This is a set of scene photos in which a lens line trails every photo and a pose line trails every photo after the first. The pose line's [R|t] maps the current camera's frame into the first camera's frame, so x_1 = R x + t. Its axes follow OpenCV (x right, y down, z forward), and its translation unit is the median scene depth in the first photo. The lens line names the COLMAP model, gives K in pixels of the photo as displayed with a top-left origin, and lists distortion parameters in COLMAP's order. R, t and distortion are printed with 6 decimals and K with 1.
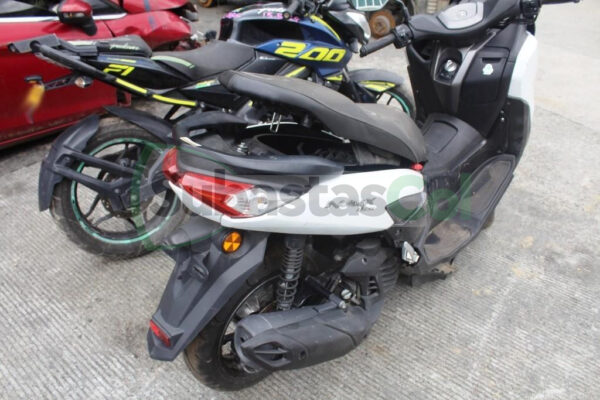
lens RADIAL K [[500.4, 0, 299.5], [0, 500.4, 197.0], [0, 0, 1]] dist [-0.113745, 0.029149]
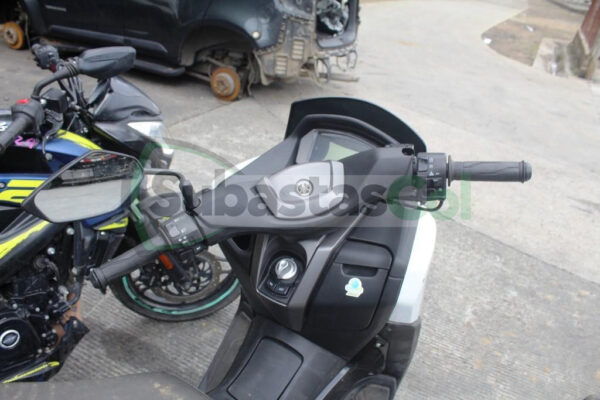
lens RADIAL K [[500.4, 0, 299.2], [0, 500.4, 203.5], [0, 0, 1]] dist [-0.113745, 0.029149]
pose [[0.962333, -0.021665, 0.271009, 0.170929], [0.035725, 0.998253, -0.047054, -0.305435], [-0.269517, 0.054963, 0.961426, 0.457478]]
